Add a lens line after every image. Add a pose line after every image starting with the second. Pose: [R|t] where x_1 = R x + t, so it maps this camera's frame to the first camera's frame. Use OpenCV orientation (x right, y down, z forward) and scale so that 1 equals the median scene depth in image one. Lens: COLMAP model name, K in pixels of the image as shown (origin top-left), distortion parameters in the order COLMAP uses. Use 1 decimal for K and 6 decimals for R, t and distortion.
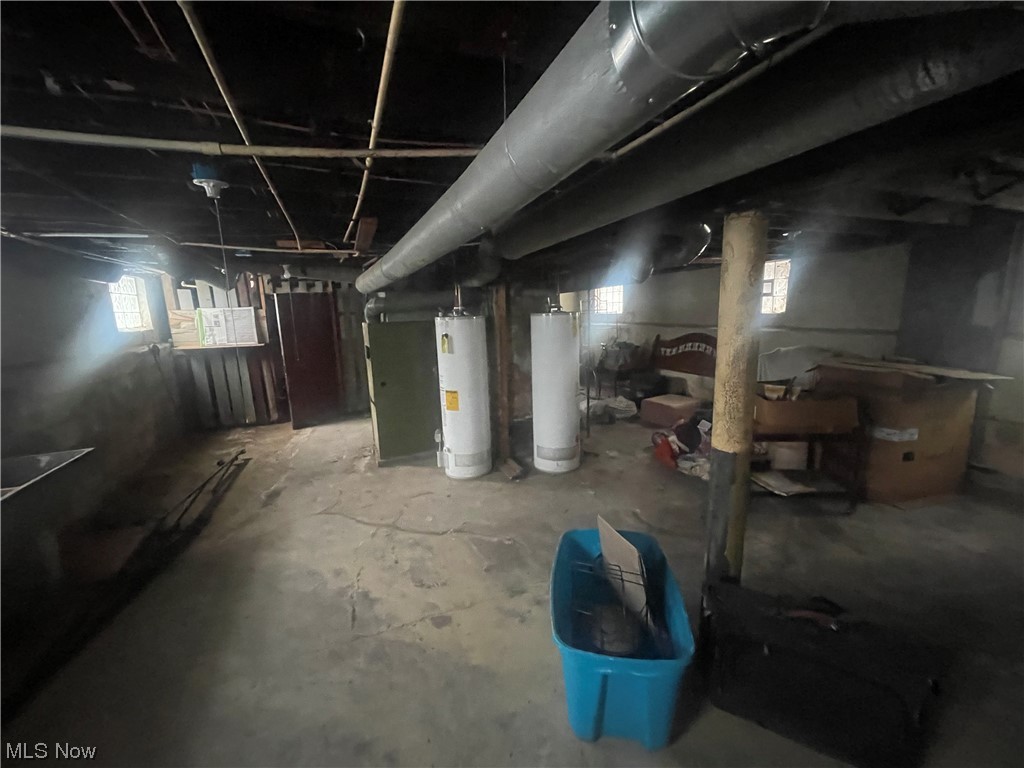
lens RADIAL K [[412.6, 0, 512.8], [0, 412.6, 381.0], [0, 0, 1]] dist [-0.003496, -0.000021]
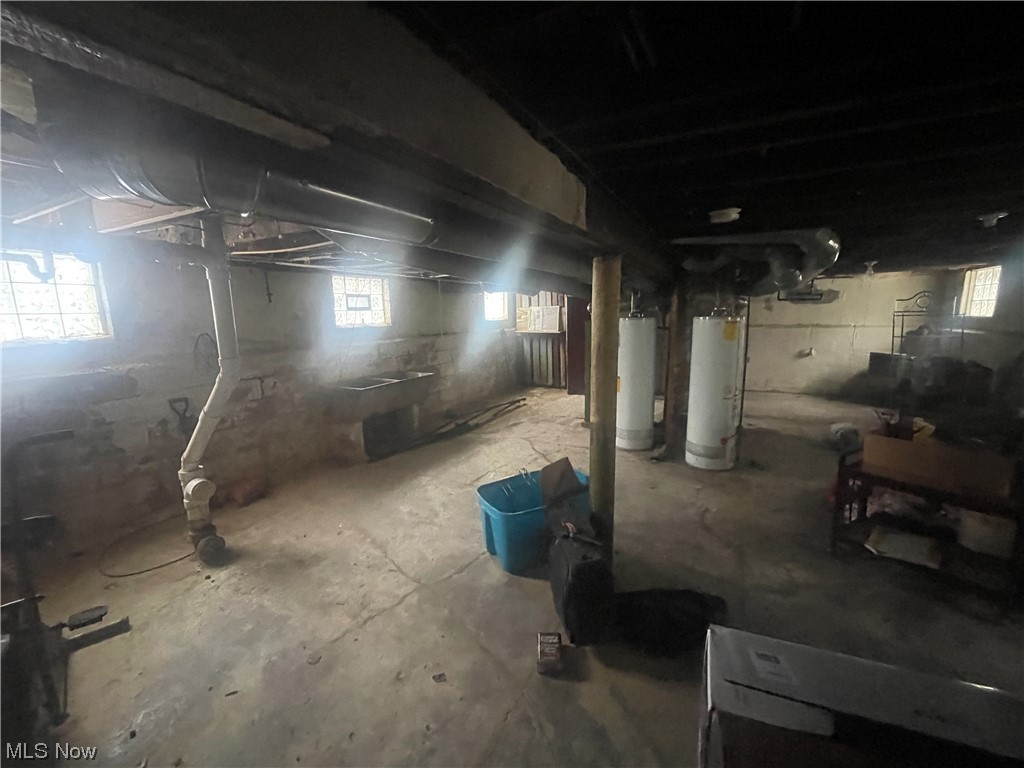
lens RADIAL K [[412.6, 0, 509.1], [0, 412.6, 385.2], [0, 0, 1]] dist [-0.003496, -0.000021]
pose [[0.620527, 0.154000, -0.768915, 0.580021], [-0.132732, 0.987006, 0.090562, -0.017574], [0.772871, 0.045863, 0.632904, -0.055045]]
